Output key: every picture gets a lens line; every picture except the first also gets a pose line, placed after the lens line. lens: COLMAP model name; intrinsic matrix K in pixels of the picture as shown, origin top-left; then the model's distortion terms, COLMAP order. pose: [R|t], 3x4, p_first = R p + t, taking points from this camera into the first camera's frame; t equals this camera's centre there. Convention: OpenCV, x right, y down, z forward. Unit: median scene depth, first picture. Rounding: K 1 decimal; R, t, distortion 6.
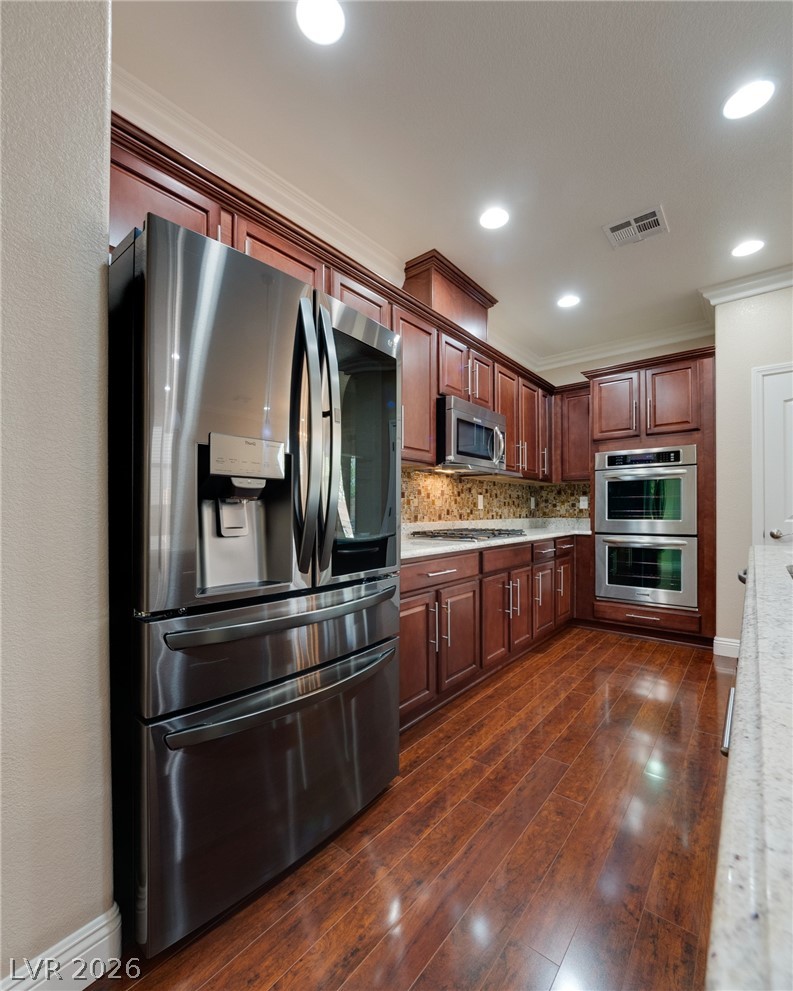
lens RADIAL K [[439.9, 0, 402.6], [0, 439.9, 503.0], [0, 0, 1]] dist [0.002367, -0.000305]
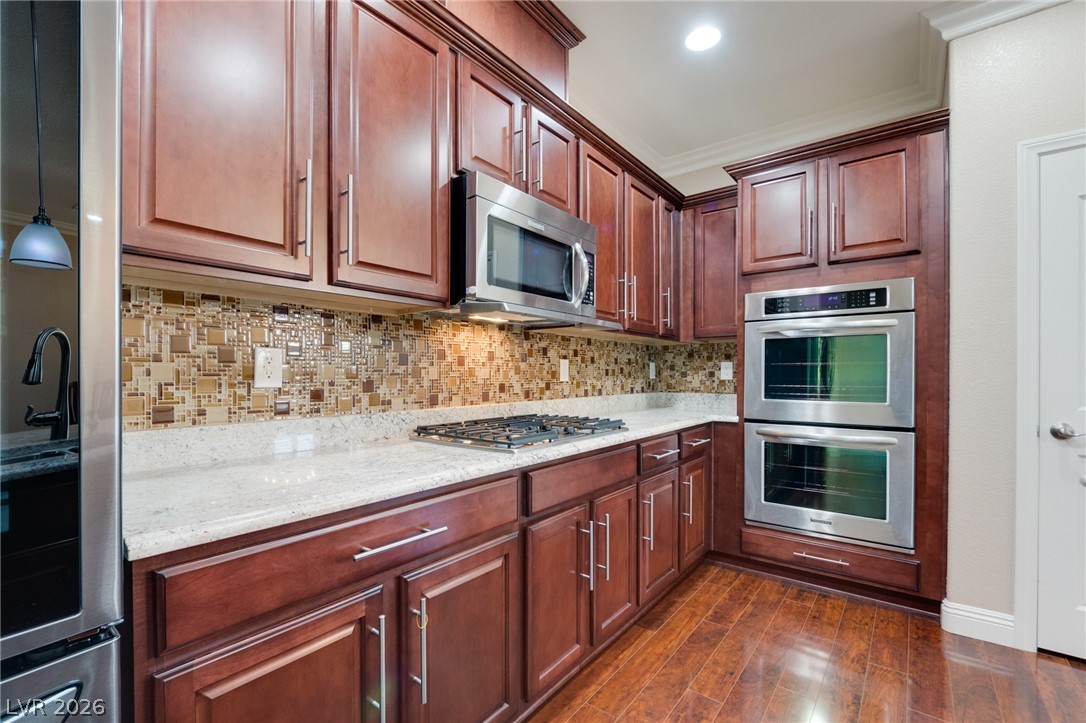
lens RADIAL K [[468.0, 0, 536.1], [0, 468.0, 364.8], [0, 0, 1]] dist [-0.004389, 0.000264]
pose [[0.999978, 0.004632, 0.004796, 0.148146], [-0.004635, 0.999989, 0.000640, -0.011549], [-0.004793, -0.000662, 0.999988, 0.362338]]
